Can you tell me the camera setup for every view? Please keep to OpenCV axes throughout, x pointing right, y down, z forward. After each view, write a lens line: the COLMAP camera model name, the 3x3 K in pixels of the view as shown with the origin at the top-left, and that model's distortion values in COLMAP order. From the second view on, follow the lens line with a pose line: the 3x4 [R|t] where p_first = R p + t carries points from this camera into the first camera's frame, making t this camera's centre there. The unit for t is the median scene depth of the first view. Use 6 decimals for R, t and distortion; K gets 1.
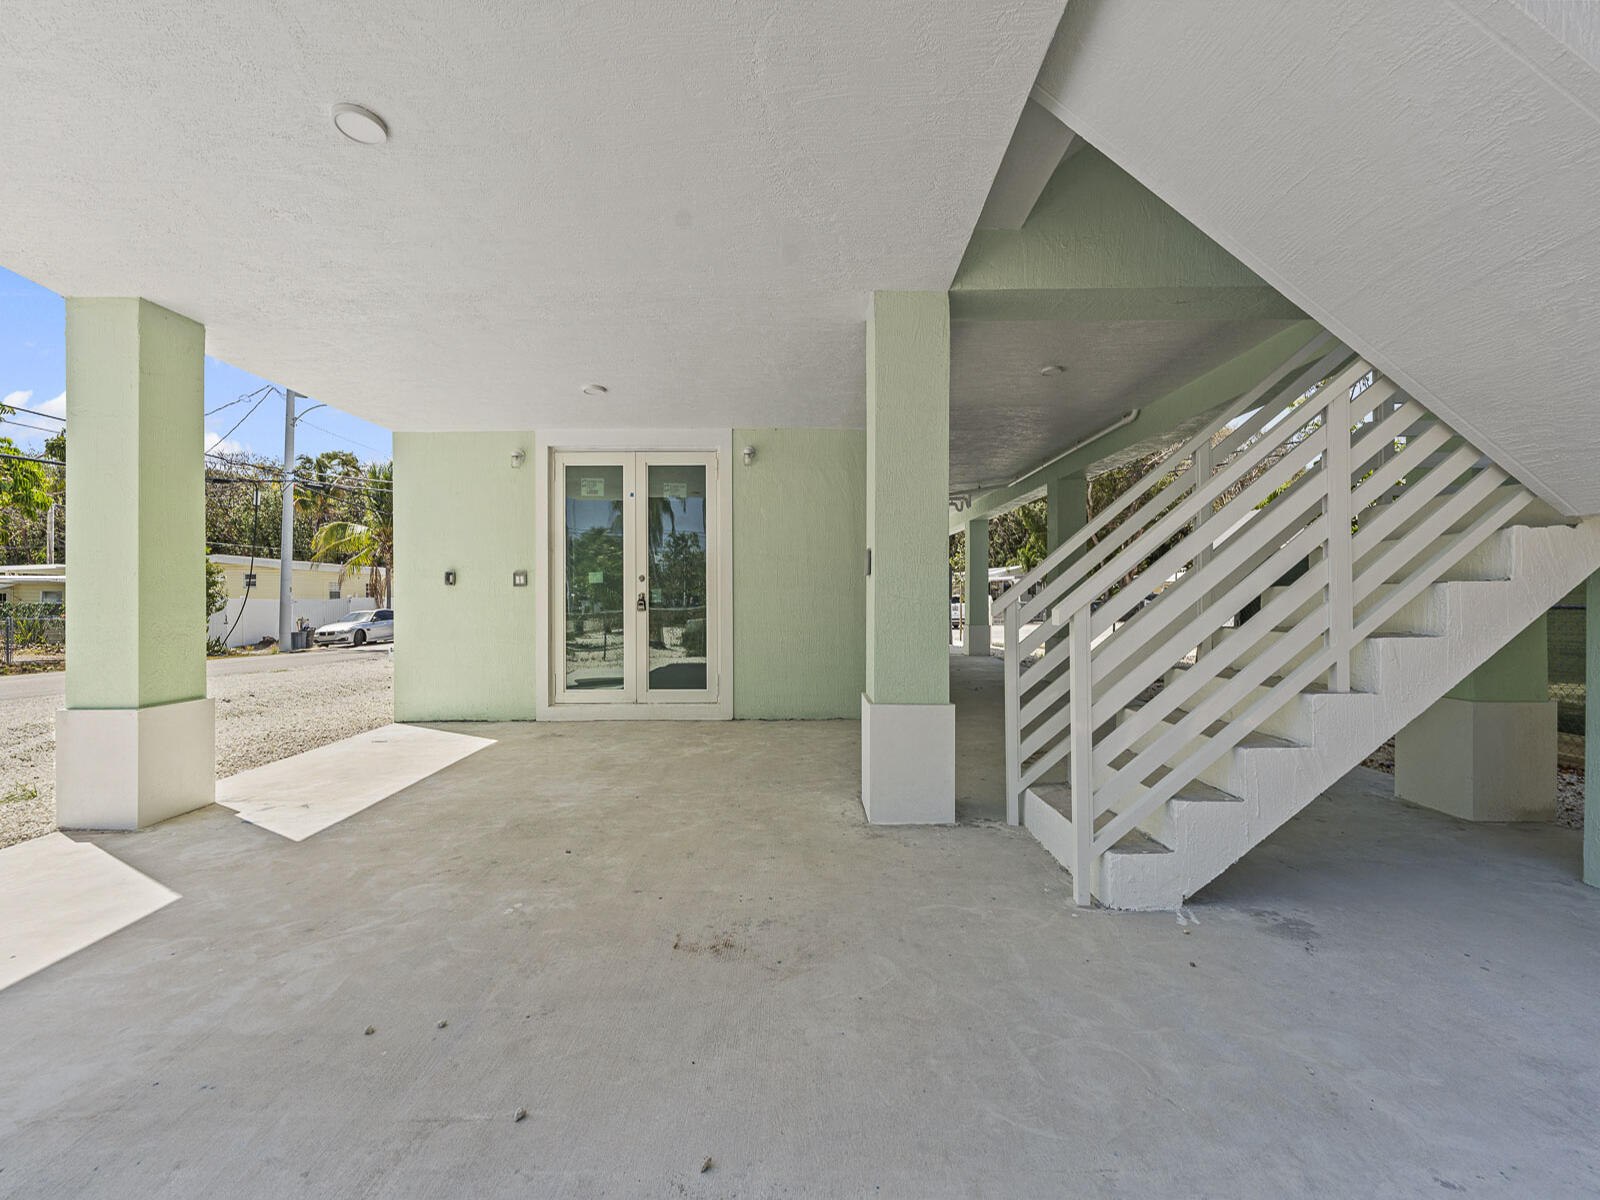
lens RADIAL K [[661.6, 0, 801.8], [0, 661.6, 593.7], [0, 0, 1]] dist [0.000409, -0.000595]
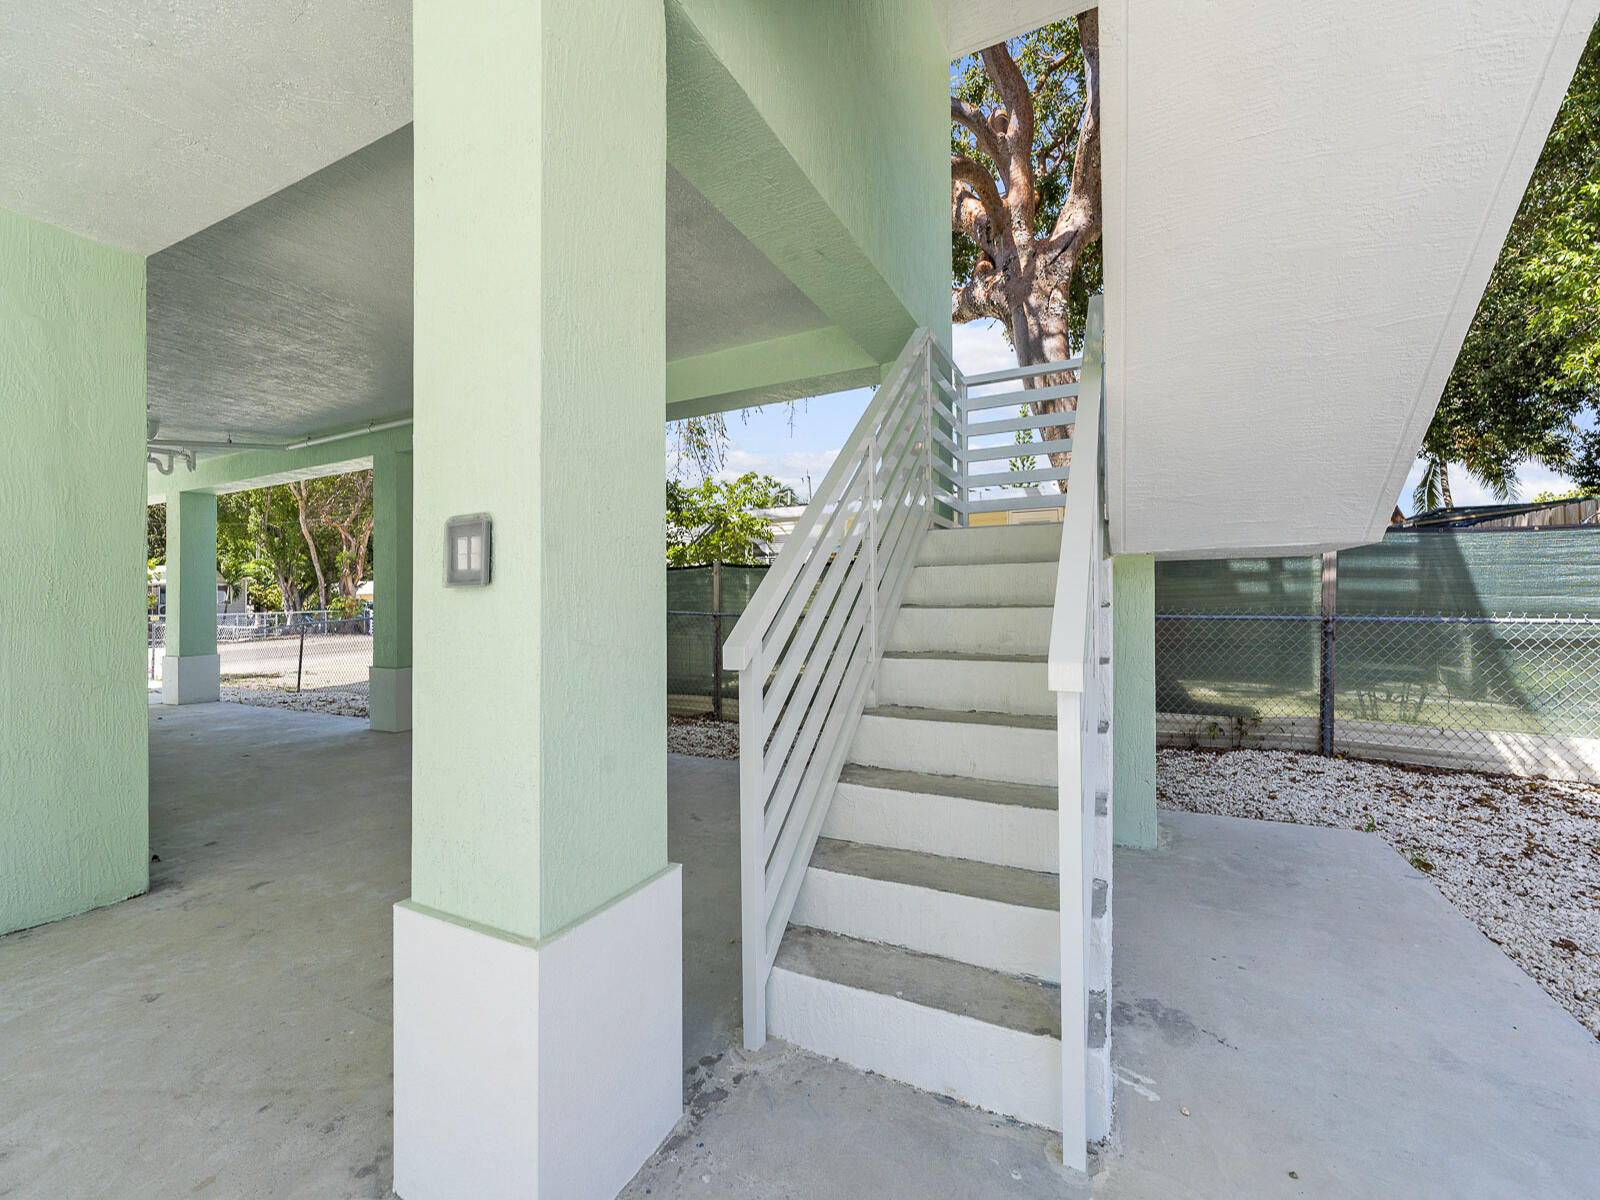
lens RADIAL K [[661.6, 0, 801.8], [0, 661.6, 593.7], [0, 0, 1]] dist [0.000409, -0.000595]
pose [[0.454173, 0.006429, 0.890890, -0.148017], [0.003697, 0.999952, -0.009101, -0.016476], [-0.890906, 0.007427, 0.454128, 0.704629]]
